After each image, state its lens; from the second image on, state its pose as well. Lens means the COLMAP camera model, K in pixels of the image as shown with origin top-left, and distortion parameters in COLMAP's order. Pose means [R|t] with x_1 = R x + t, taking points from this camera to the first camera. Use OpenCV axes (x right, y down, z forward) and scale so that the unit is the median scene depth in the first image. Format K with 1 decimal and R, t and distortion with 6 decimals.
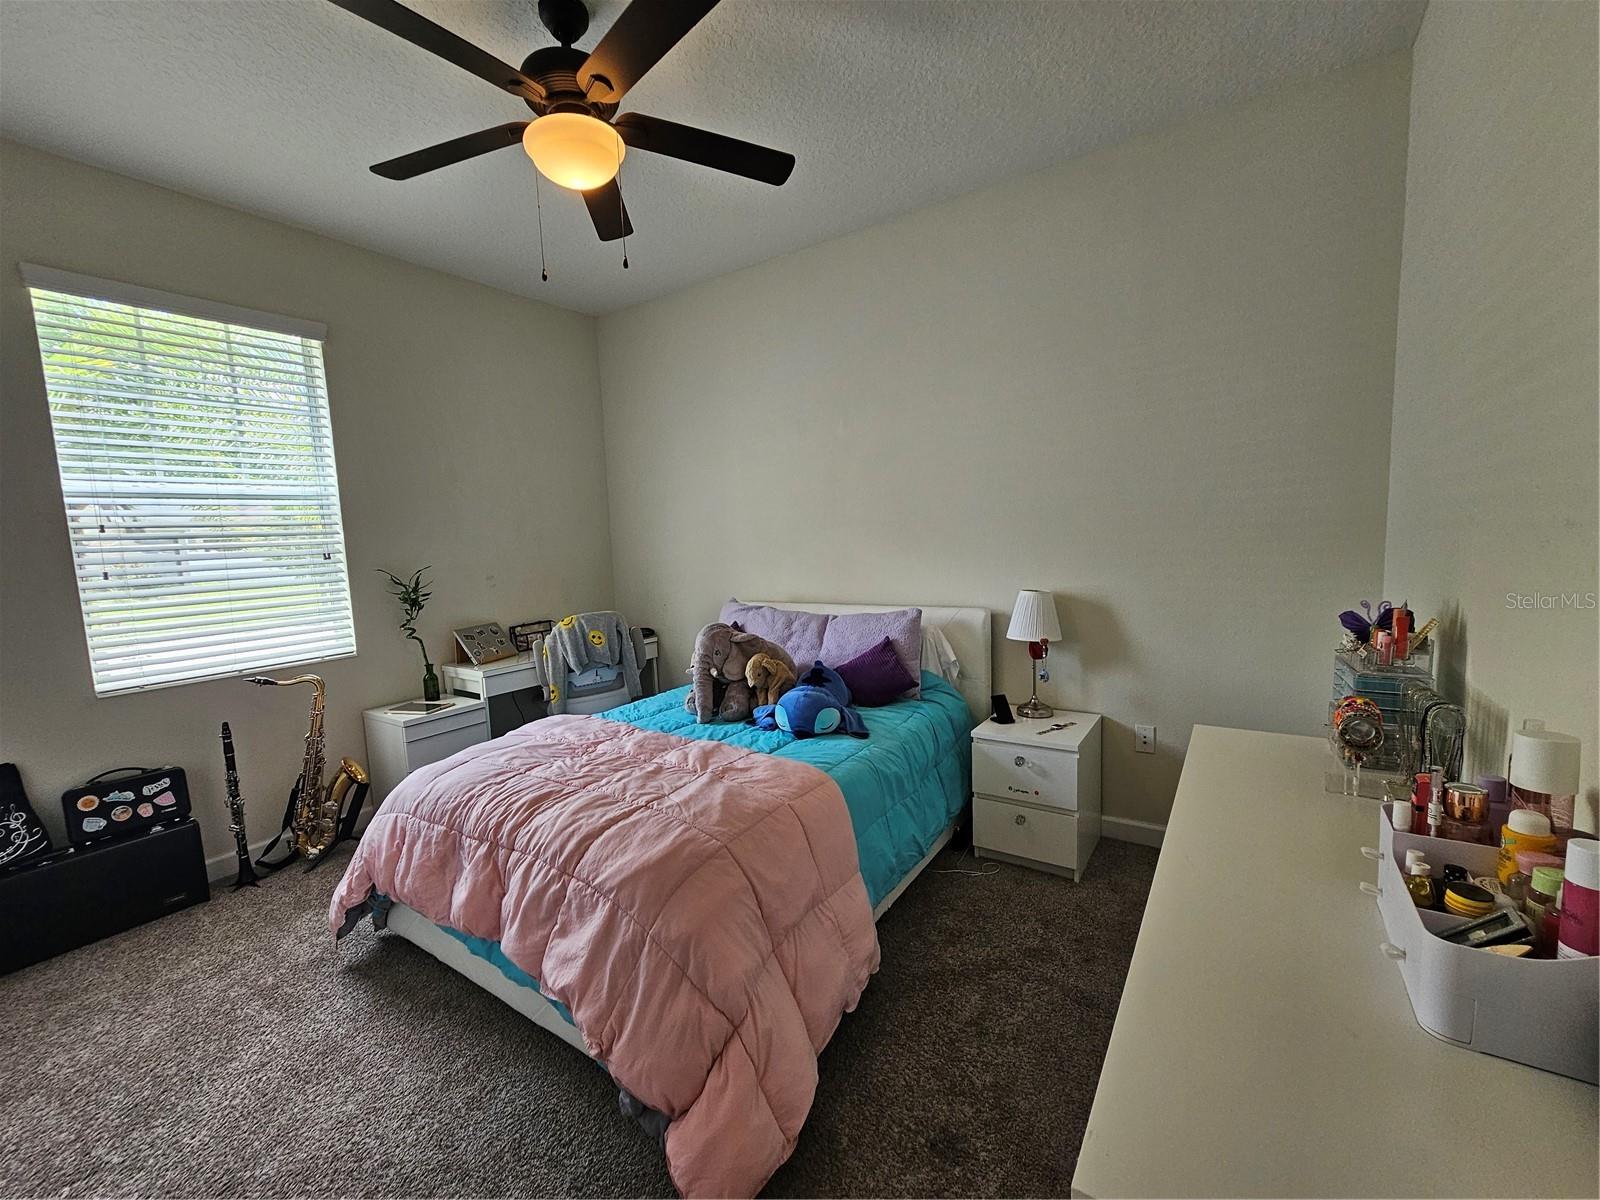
lens RADIAL K [[641.4, 0, 800.0], [0, 641.4, 600.0], [0, 0, 1]] dist [-0.000294, 0.000730]
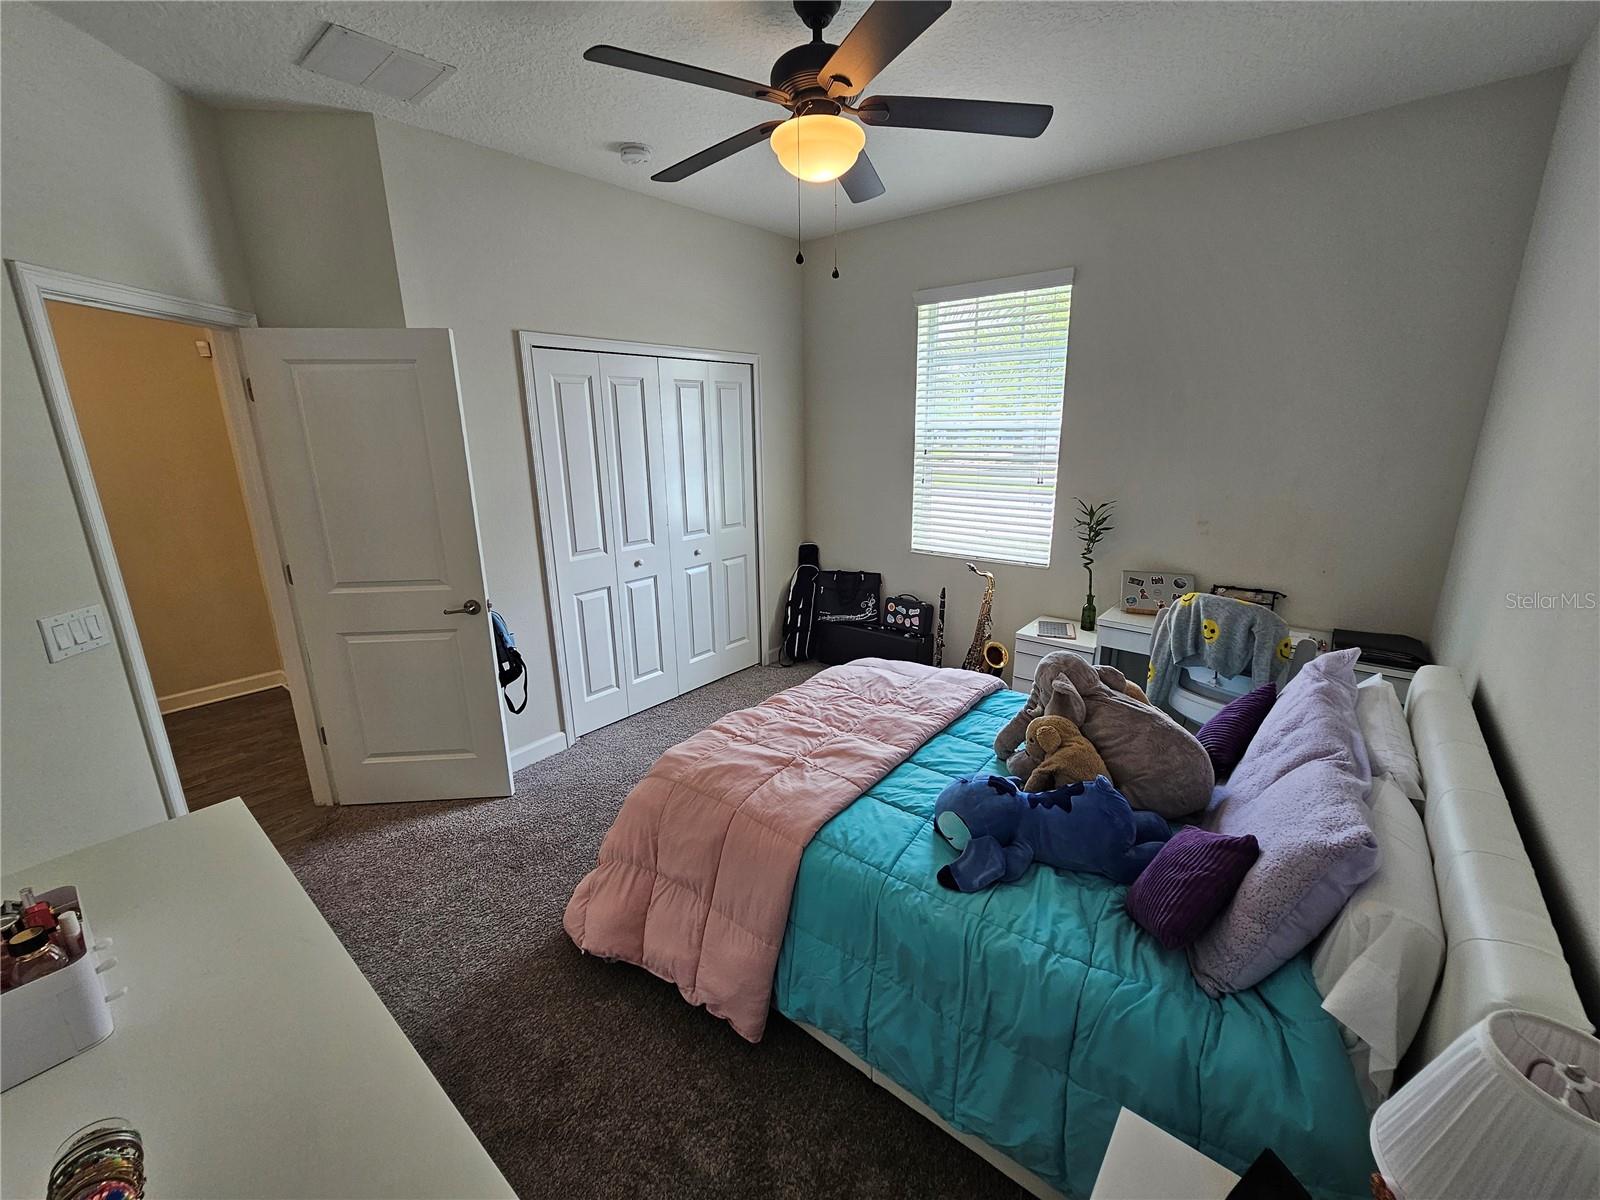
lens RADIAL K [[658.5, 0, 804.1], [0, 658.5, 593.3], [0, 0, 1]] dist [-0.002333, 0.001594]
pose [[-0.079216, 0.298631, -0.951075, 0.692450], [-0.086442, 0.948422, 0.304998, -0.275802], [0.993102, 0.106374, -0.049316, 0.877703]]
